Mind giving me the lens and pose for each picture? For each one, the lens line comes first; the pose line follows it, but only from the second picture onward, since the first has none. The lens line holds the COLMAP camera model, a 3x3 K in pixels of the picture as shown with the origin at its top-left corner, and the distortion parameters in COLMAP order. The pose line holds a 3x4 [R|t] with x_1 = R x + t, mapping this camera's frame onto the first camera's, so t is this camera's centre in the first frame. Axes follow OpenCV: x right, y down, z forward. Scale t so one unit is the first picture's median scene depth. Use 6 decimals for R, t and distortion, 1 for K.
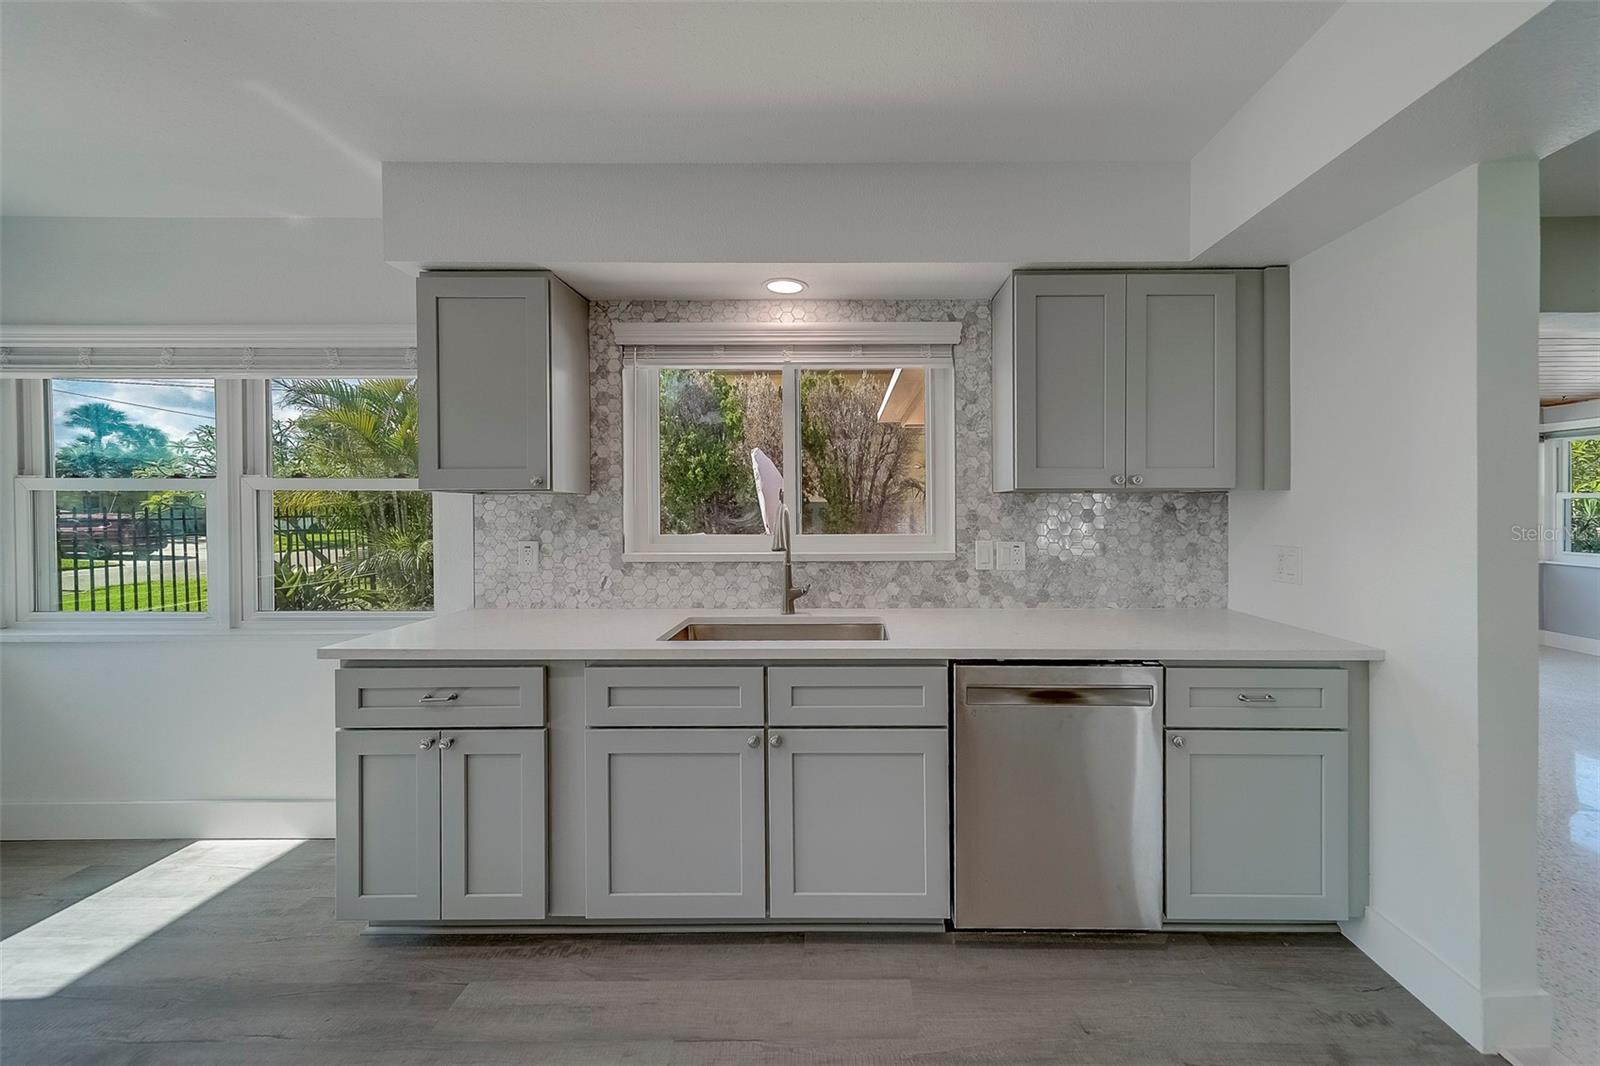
lens RADIAL K [[583.5, 0, 849.5], [0, 583.5, 512.9], [0, 0, 1]] dist [0.006737, 0.000073]
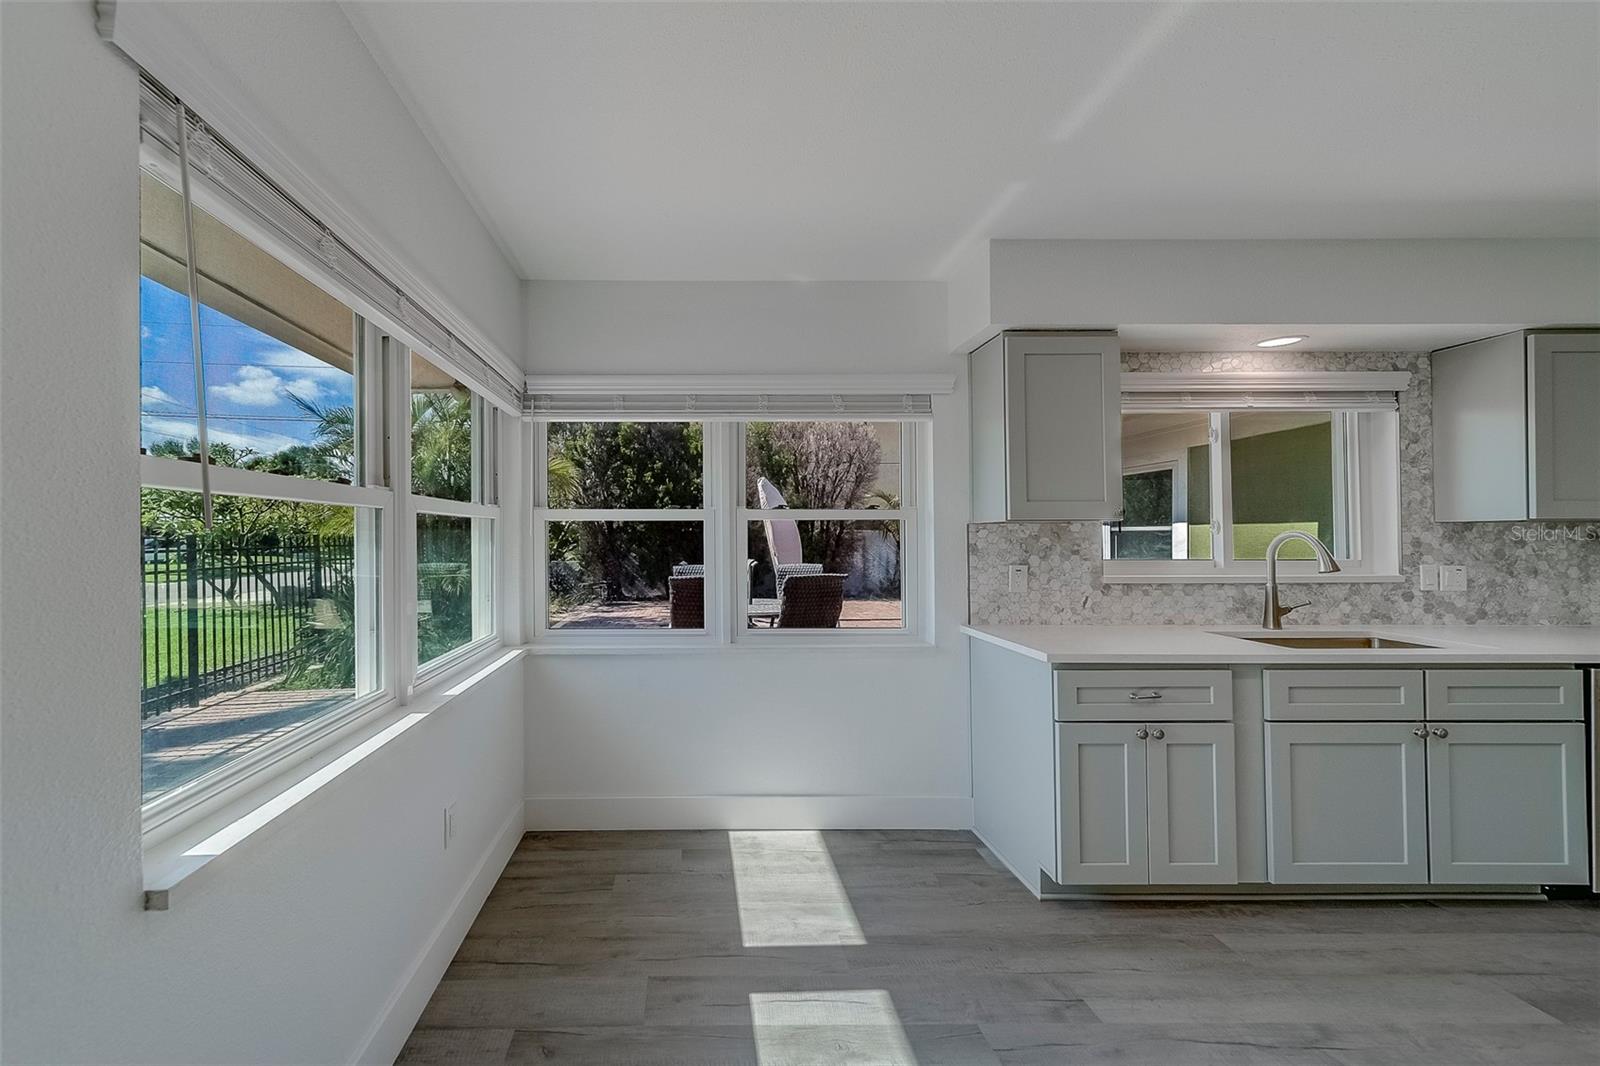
lens RADIAL K [[601.2, 0, 701.4], [0, 601.2, 534.0], [0, 0, 1]] dist [0.008342, -0.000021]
pose [[0.999949, -0.000126, 0.010132, -1.176904], [0.000257, 0.999916, -0.012981, 0.003076], [-0.010129, 0.012983, 0.999864, -0.159570]]
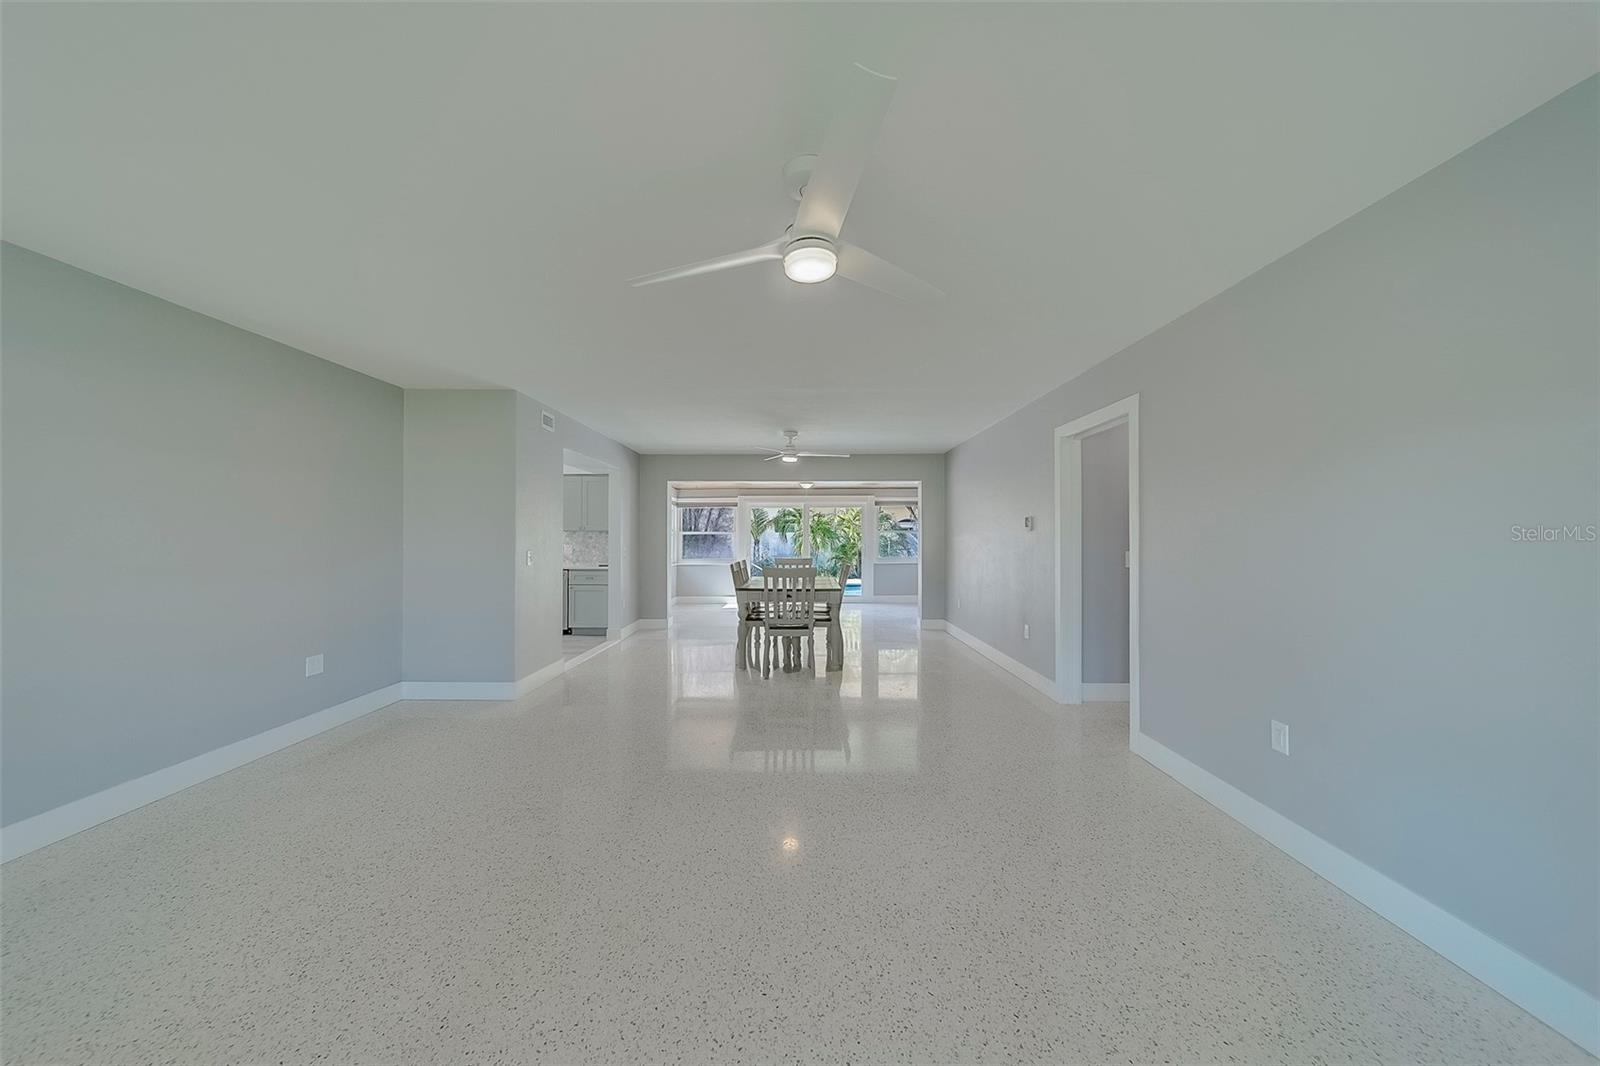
lens RADIAL K [[576.7, 0, 811.6], [0, 576.7, 533.4], [0, 0, 1]] dist [0.000610, 0.000022]
pose [[0.999951, 0.003231, 0.009353, 1.706576], [-0.003085, 0.999873, -0.015608, 0.028759], [-0.009402, 0.015578, 0.999834, -2.493944]]
